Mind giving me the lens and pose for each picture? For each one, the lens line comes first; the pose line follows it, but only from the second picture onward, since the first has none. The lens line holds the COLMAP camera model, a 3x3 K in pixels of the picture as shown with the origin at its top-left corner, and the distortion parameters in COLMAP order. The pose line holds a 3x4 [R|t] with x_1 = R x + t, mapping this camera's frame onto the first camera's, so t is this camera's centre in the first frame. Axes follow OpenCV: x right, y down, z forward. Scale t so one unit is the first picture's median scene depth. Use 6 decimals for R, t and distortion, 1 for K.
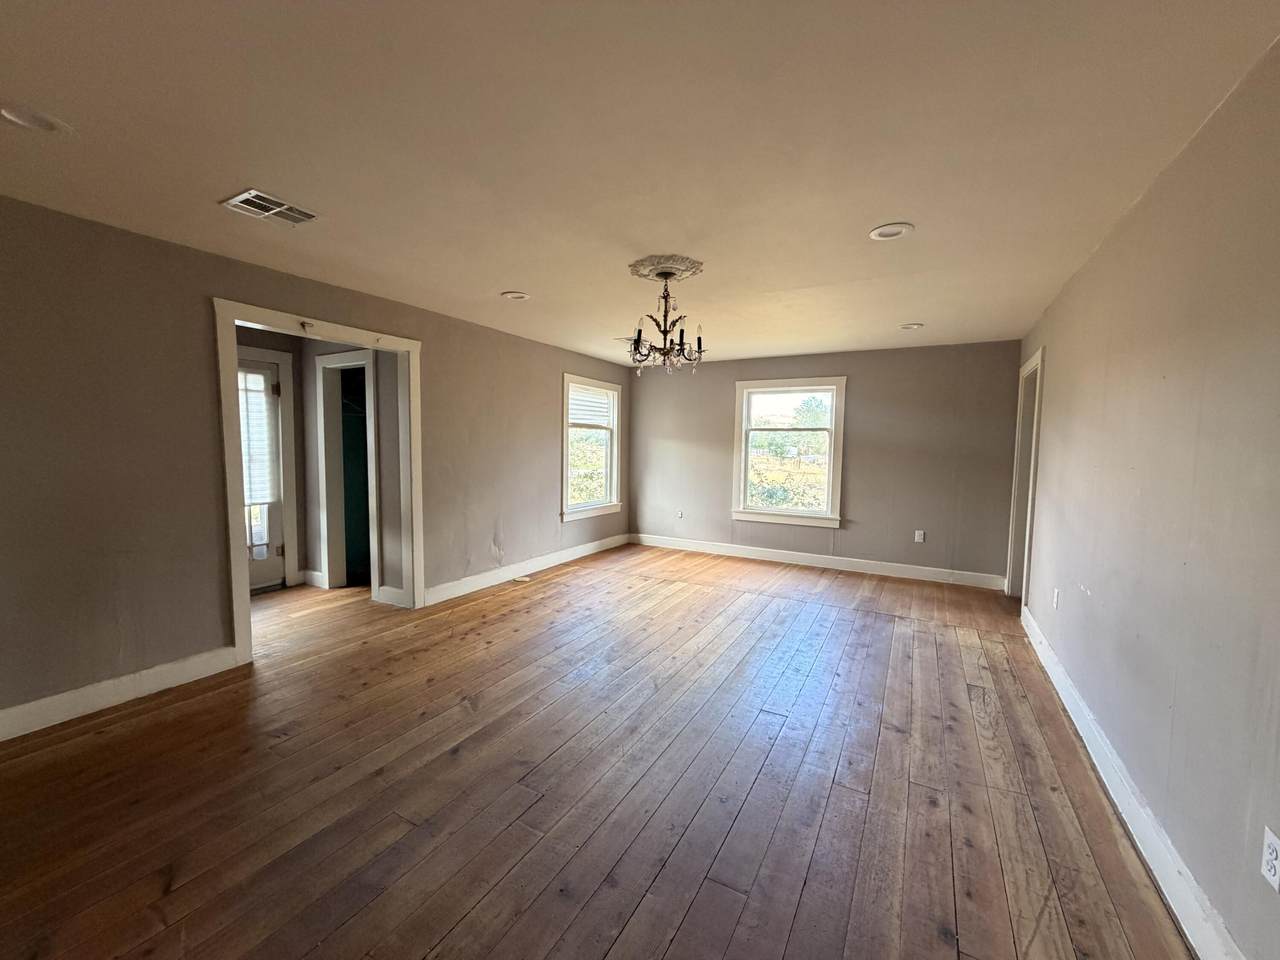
lens RADIAL K [[510.4, 0, 635.9], [0, 510.4, 480.2], [0, 0, 1]] dist [0.000525, -0.000214]
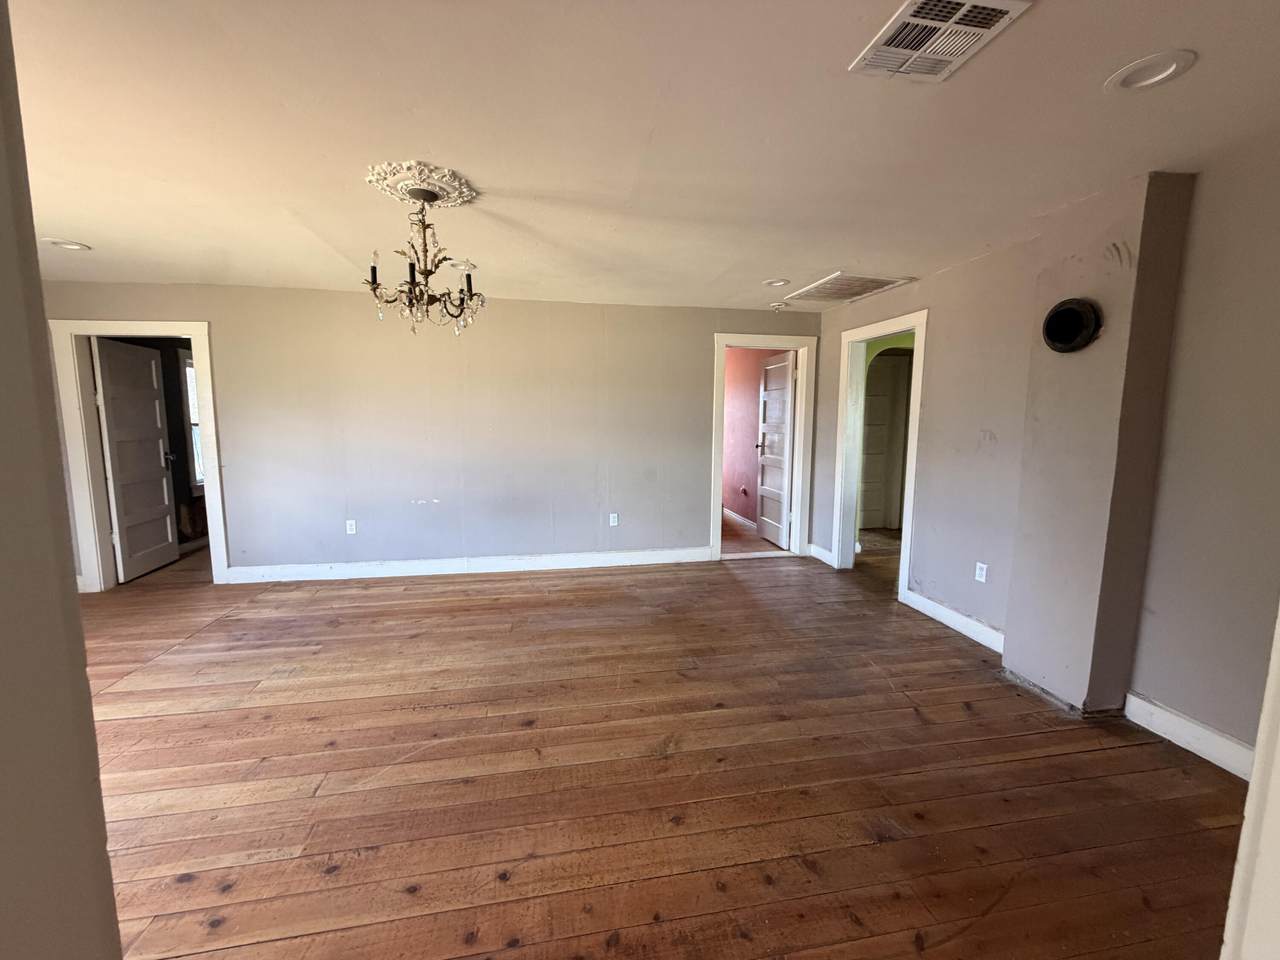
lens RADIAL K [[510.4, 0, 635.9], [0, 510.4, 480.2], [0, 0, 1]] dist [0.000525, -0.000214]
pose [[-0.639075, -0.107443, 0.761603, -0.729957], [0.044563, 0.983359, 0.176121, -0.106083], [-0.767852, 0.146494, -0.623653, 1.250257]]
